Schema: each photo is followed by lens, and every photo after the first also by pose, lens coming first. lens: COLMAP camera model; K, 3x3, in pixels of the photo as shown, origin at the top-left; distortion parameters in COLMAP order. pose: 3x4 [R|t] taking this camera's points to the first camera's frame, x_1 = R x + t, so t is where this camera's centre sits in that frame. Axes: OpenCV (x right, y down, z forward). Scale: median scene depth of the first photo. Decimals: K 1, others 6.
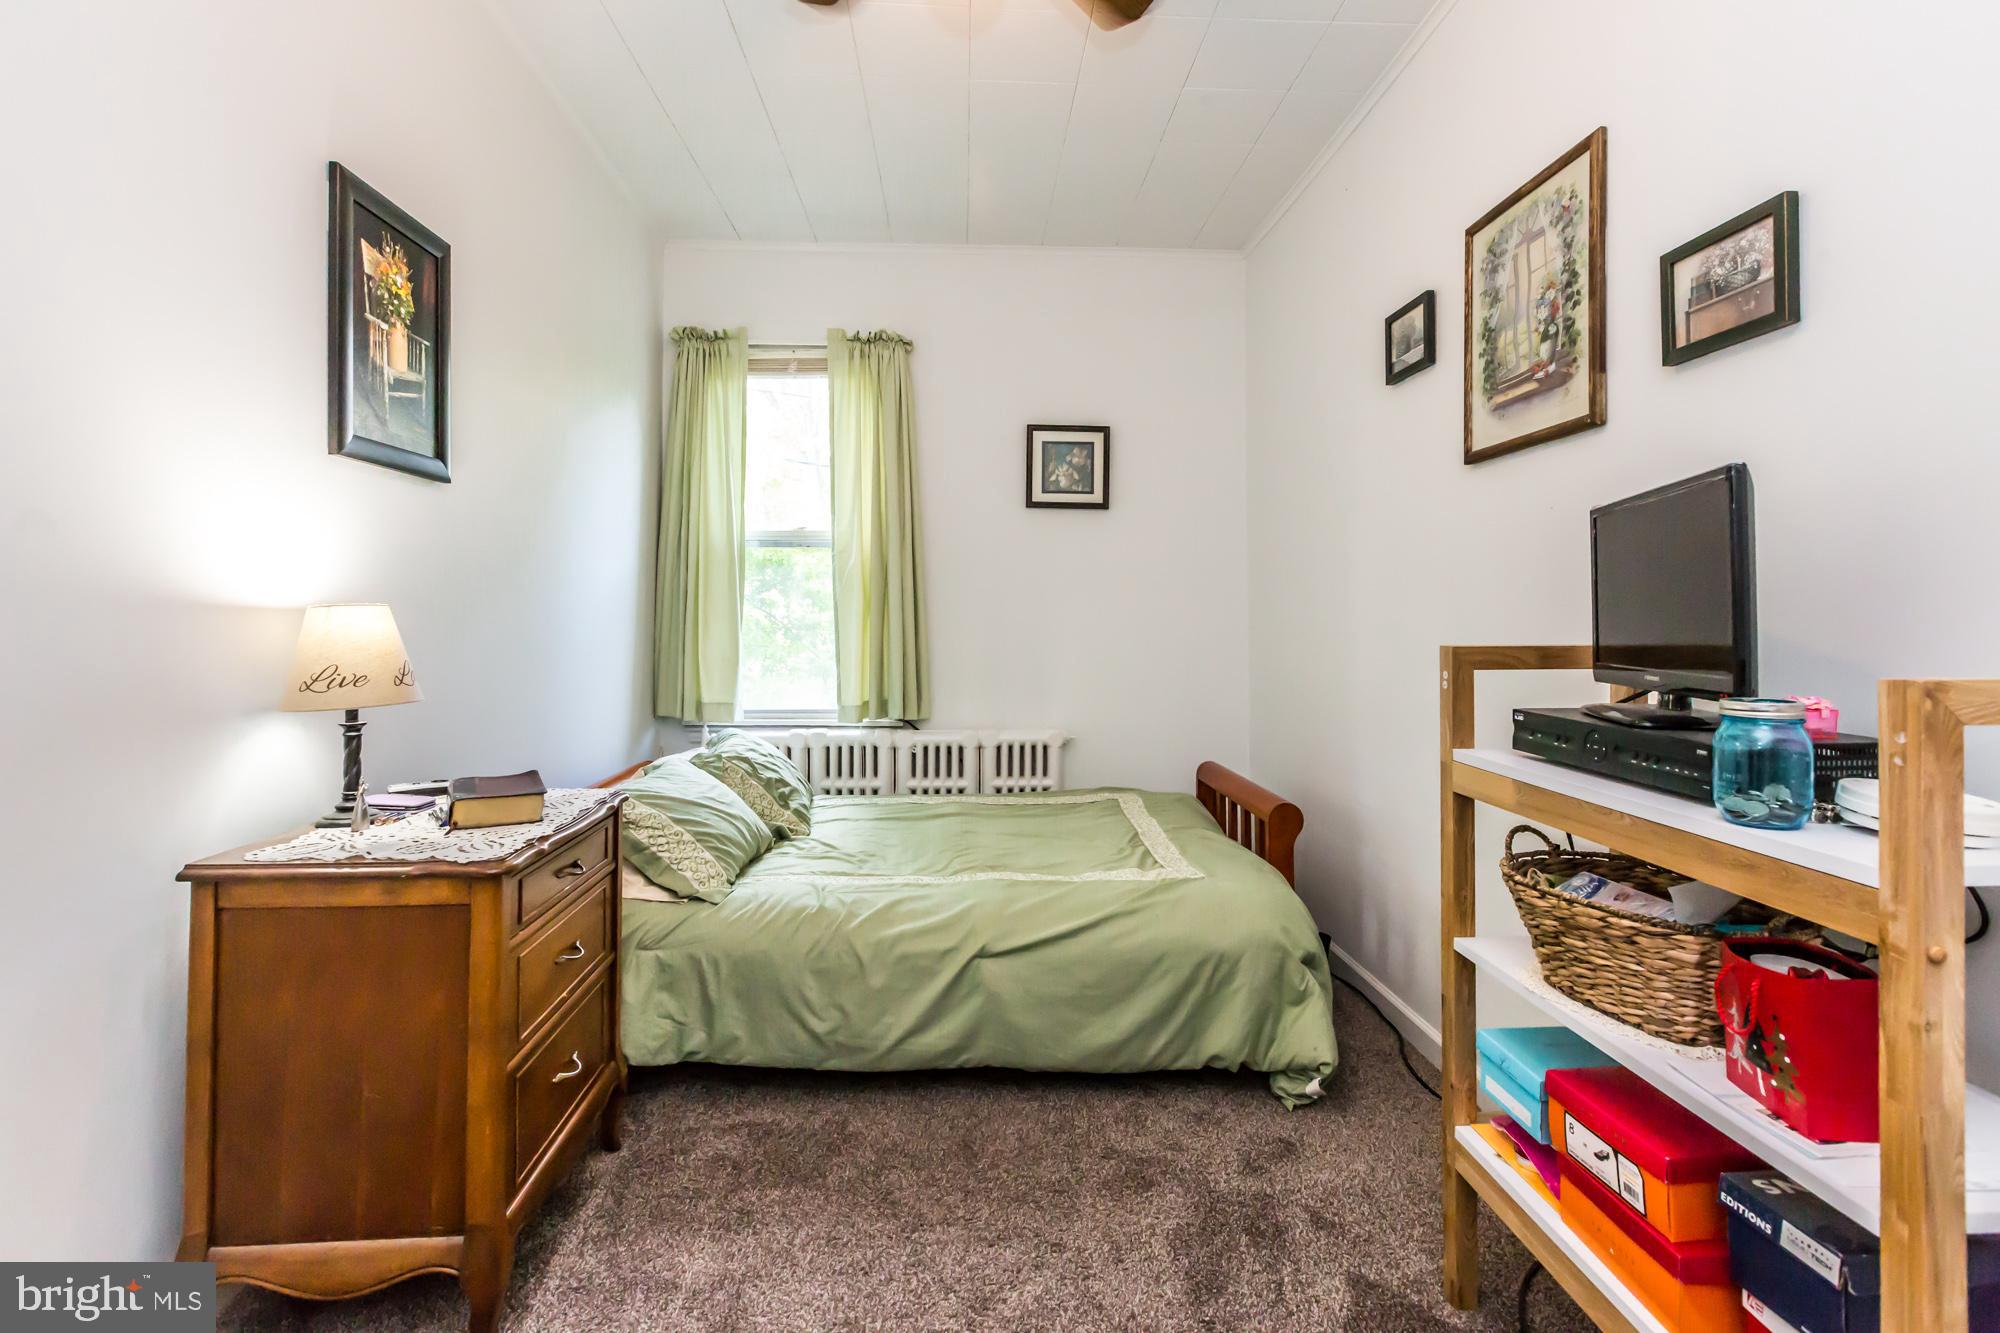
lens RADIAL K [[907.6, 0, 1007.6], [0, 907.6, 659.6], [0, 0, 1]] dist [0.001126, 0.000520]
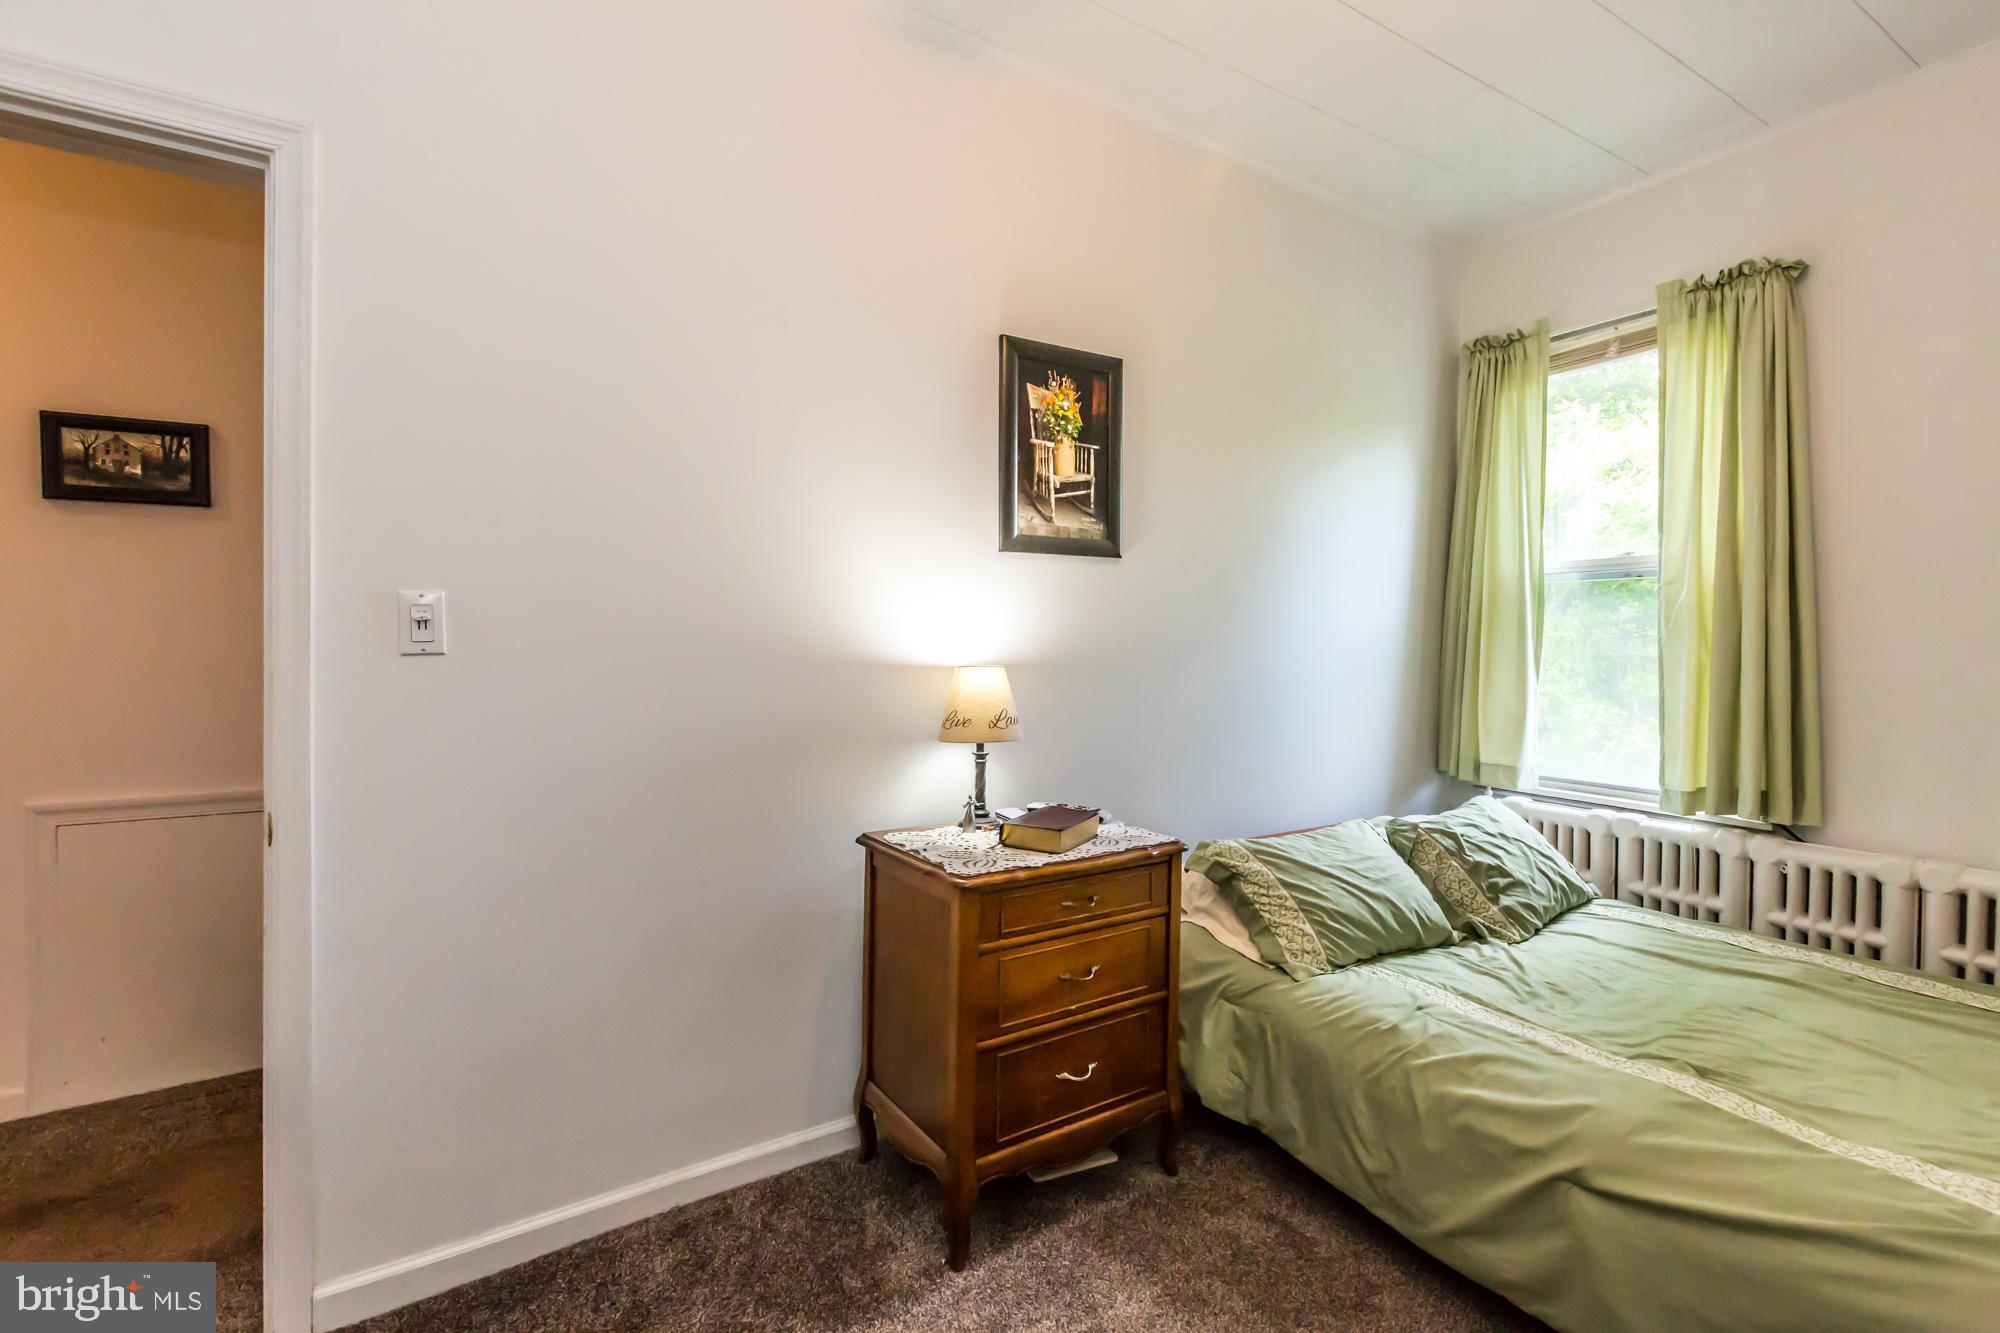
lens RADIAL K [[913.0, 0, 1023.0], [0, 913.0, 693.8], [0, 0, 1]] dist [0.000441, 0.000140]
pose [[0.479886, 0.056293, -0.875523, 0.377348], [-0.045221, 0.998200, 0.039395, -0.056424], [0.876164, 0.020687, 0.481568, 0.303881]]
